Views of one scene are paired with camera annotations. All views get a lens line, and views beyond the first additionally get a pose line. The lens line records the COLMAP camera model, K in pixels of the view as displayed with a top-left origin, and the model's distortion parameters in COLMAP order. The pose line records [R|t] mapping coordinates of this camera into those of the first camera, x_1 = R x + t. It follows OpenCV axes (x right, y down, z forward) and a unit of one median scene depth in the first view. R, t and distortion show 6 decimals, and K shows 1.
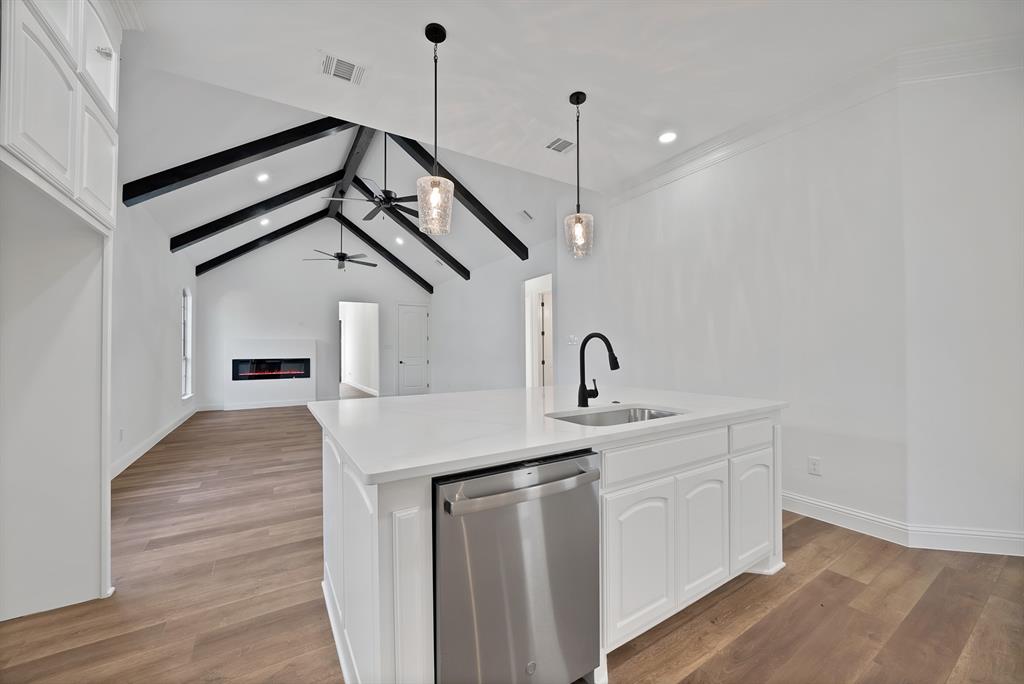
lens RADIAL K [[398.2, 0, 500.9], [0, 398.2, 352.1], [0, 0, 1]] dist [-0.014012, 0.000435]
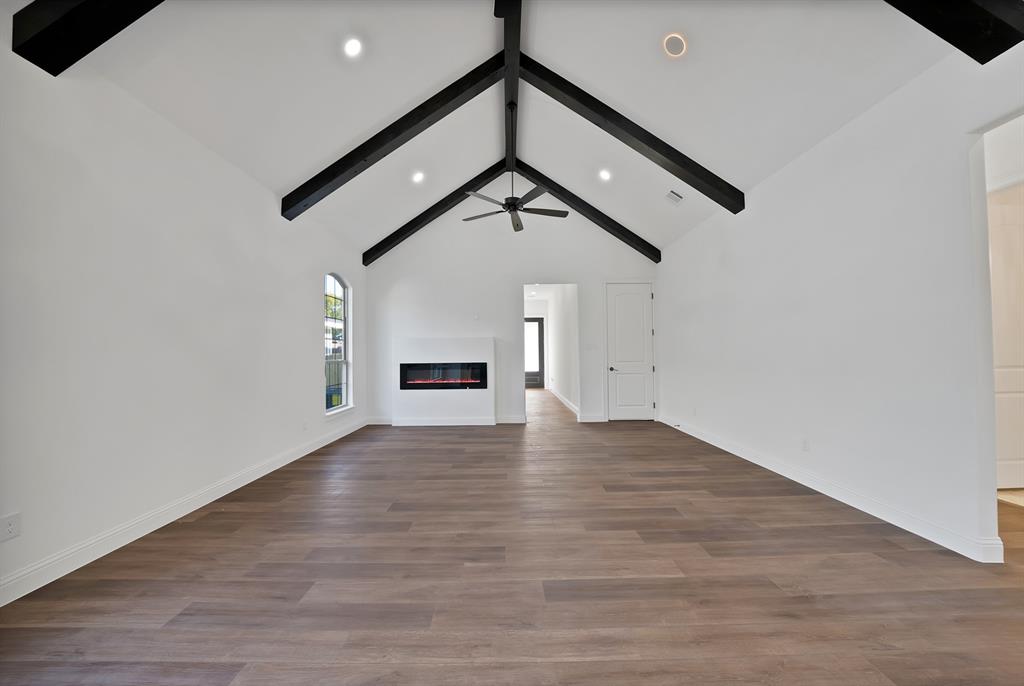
lens RADIAL K [[369.8, 0, 505.1], [0, 369.8, 347.3], [0, 0, 1]] dist [-0.022375, 0.003174]
pose [[0.859613, -0.014484, -0.510740, -0.100072], [0.003929, 0.999756, -0.021739, 0.002209], [0.510930, 0.016680, 0.859460, 0.433234]]
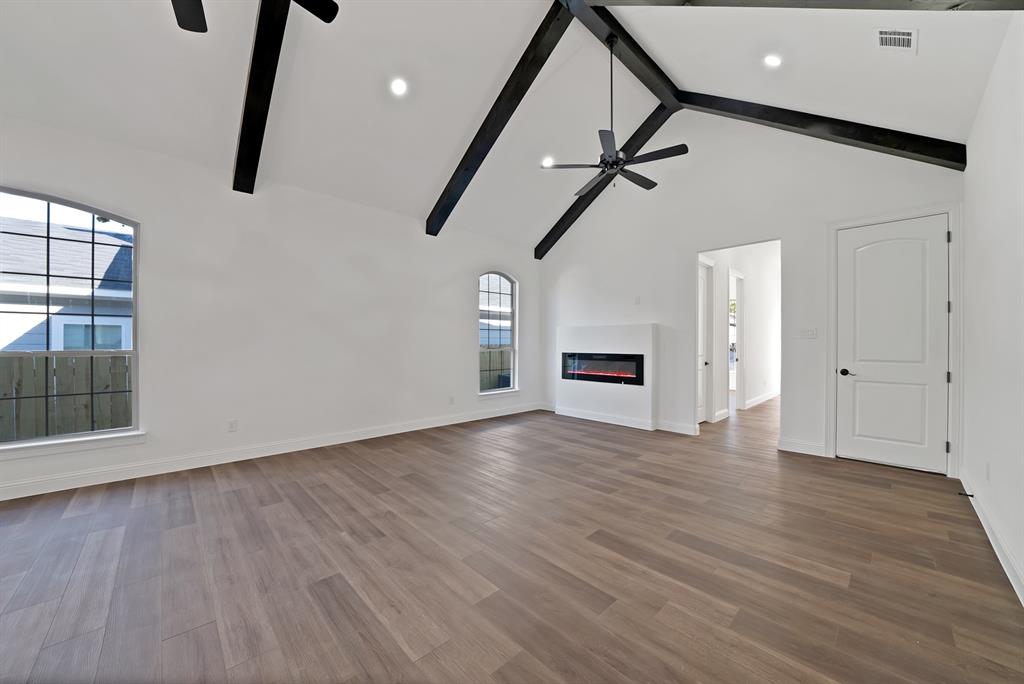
lens RADIAL K [[369.8, 0, 504.2], [0, 369.8, 347.2], [0, 0, 1]] dist [-0.022375, 0.003174]
pose [[0.220711, 0.015601, -0.975215, 0.035031], [-0.009180, 0.999861, 0.013918, -0.001941], [0.975296, 0.005880, 0.220823, 0.676660]]
